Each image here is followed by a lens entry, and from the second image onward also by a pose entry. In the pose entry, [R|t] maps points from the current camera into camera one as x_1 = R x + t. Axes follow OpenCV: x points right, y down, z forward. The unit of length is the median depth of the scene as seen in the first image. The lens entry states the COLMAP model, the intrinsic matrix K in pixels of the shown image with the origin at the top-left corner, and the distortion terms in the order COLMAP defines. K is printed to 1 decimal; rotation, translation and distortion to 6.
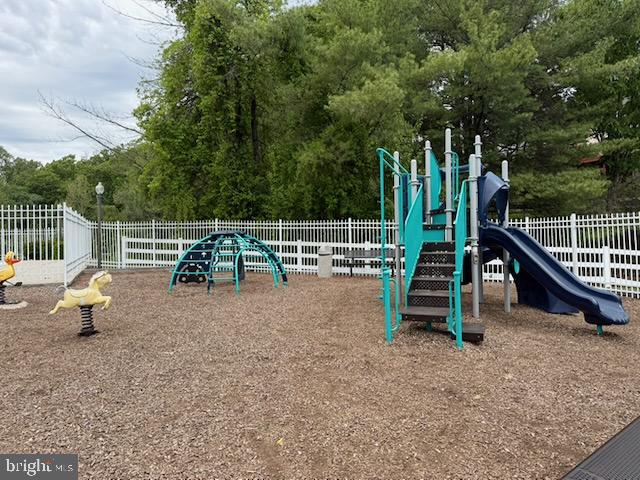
lens RADIAL K [[450.2, 0, 321.1], [0, 450.2, 241.7], [0, 0, 1]] dist [0.055713, -0.057707]
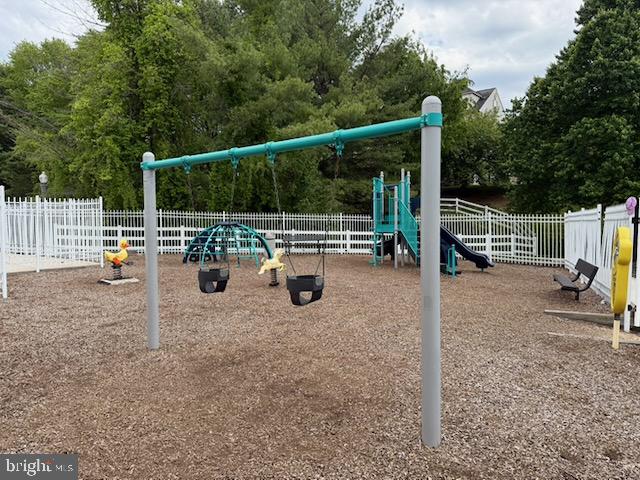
lens RADIAL K [[450.2, 0, 317.4], [0, 450.2, 241.3], [0, 0, 1]] dist [0.055713, -0.057707]
pose [[0.877588, -0.011205, 0.479285, -0.528626], [-0.005300, 0.999439, 0.033071, -0.009676], [-0.479386, -0.031563, 0.877036, -0.256494]]
